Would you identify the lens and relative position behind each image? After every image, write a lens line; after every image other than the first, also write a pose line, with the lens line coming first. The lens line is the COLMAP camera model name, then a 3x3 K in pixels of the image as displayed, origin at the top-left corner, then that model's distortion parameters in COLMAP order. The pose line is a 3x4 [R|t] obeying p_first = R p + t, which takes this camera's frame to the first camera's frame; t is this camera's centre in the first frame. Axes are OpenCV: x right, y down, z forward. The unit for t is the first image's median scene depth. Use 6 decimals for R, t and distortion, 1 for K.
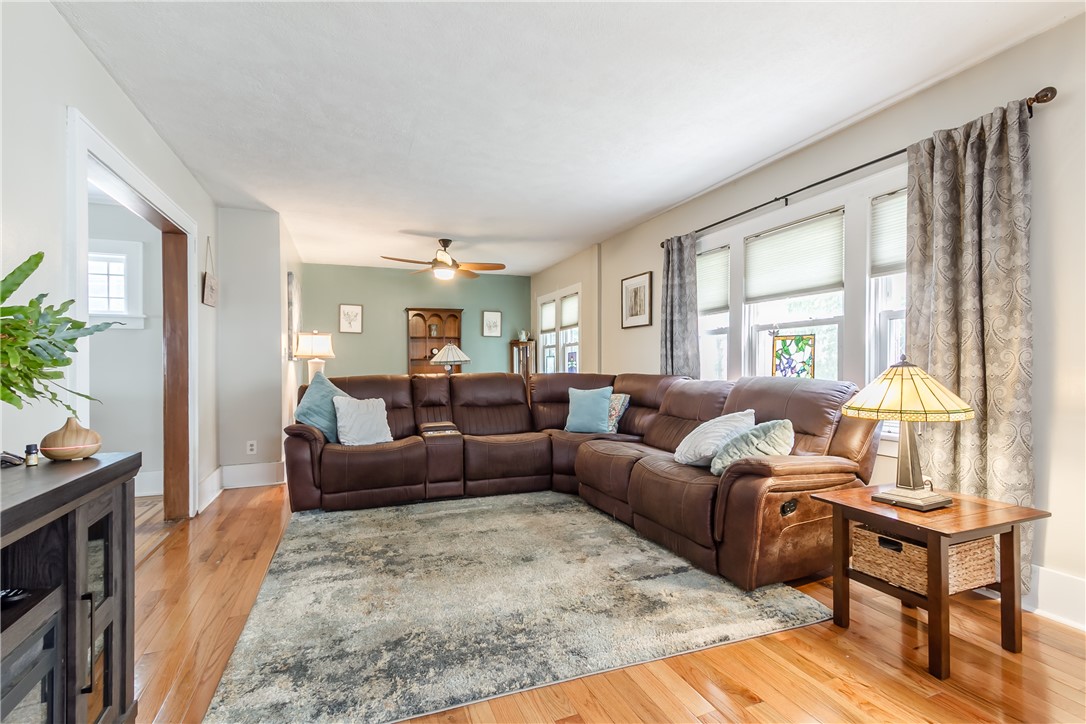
lens RADIAL K [[493.4, 0, 541.6], [0, 493.4, 367.5], [0, 0, 1]] dist [0.003089, -0.000702]
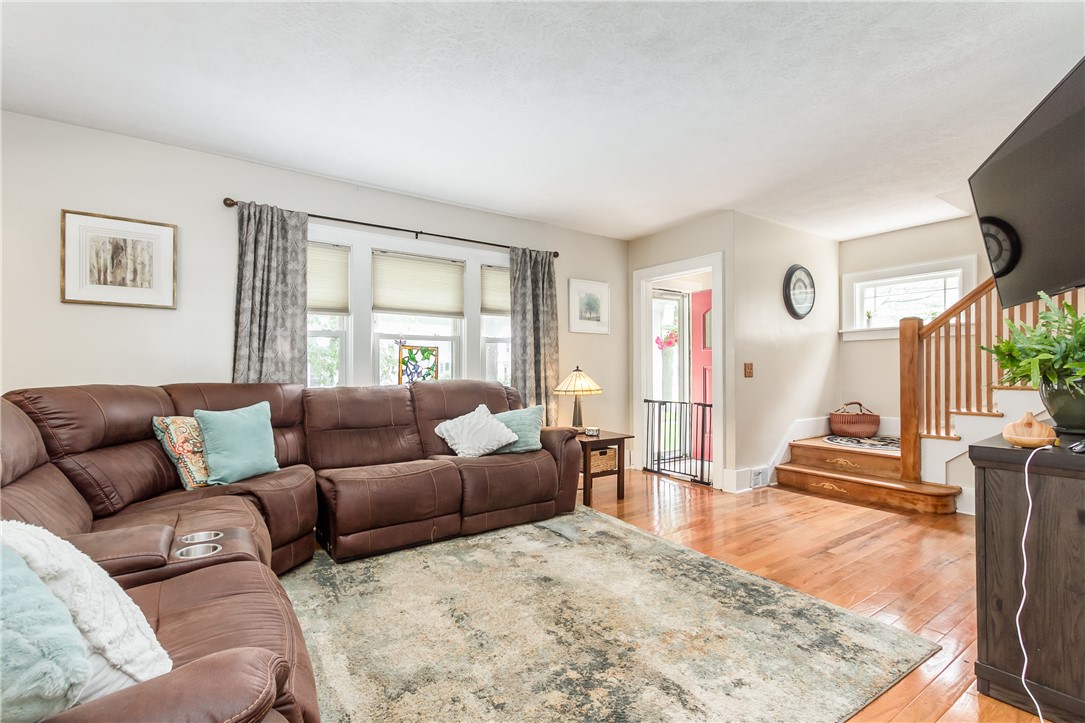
lens RADIAL K [[493.0, 0, 541.1], [0, 493.0, 367.0], [0, 0, 1]] dist [0.003089, -0.000702]
pose [[-0.221857, 0.010373, 0.975024, -0.763893], [0.005133, 0.999942, -0.009470, -0.000348], [-0.975066, 0.002904, -0.221897, 0.992858]]
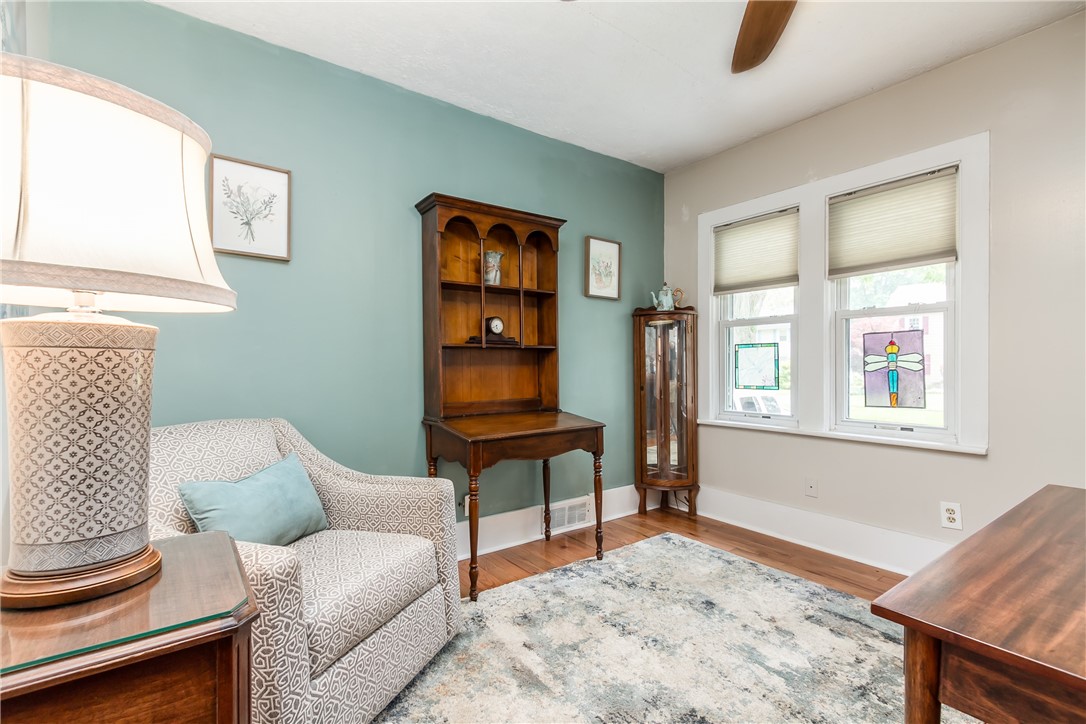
lens RADIAL K [[493.4, 0, 541.6], [0, 493.4, 367.5], [0, 0, 1]] dist [0.003089, -0.000702]
pose [[0.967240, 0.000942, 0.253861, -0.616882], [-0.001028, 0.999999, 0.000207, -0.003580], [-0.253861, -0.000461, 0.967241, 1.402141]]
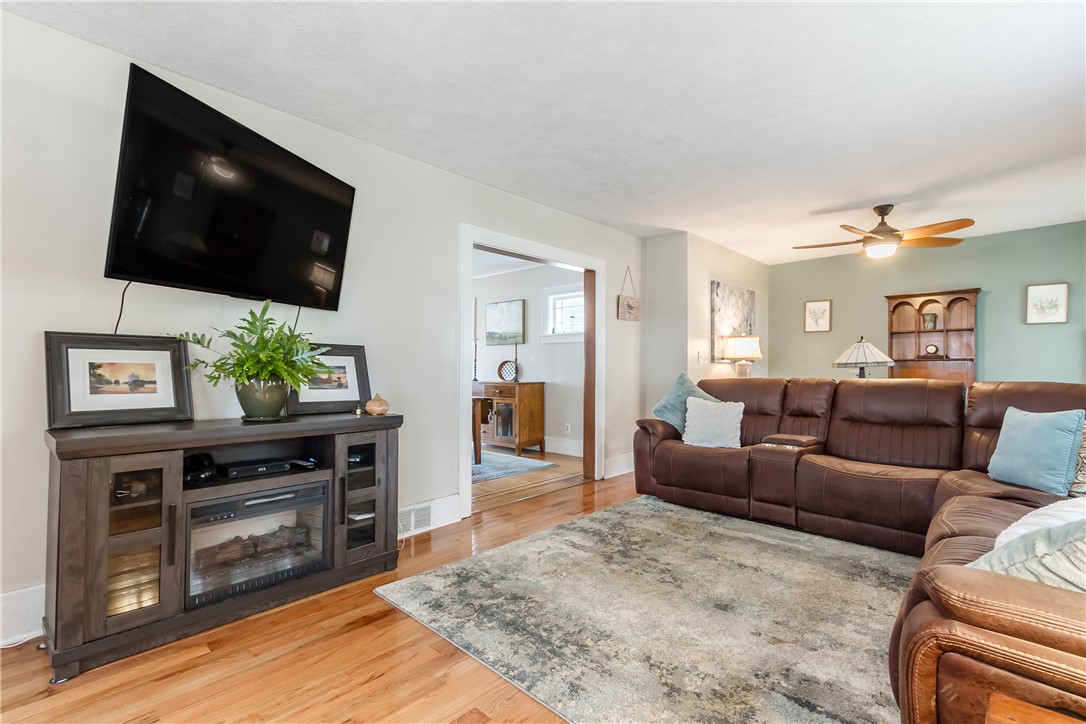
lens RADIAL K [[493.4, 0, 541.6], [0, 493.4, 367.5], [0, 0, 1]] dist [0.003089, -0.000702]
pose [[0.425378, 0.005203, -0.905001, 0.477344], [-0.006731, 0.999974, 0.002585, -0.006434], [0.904991, 0.004992, 0.425402, 0.310572]]
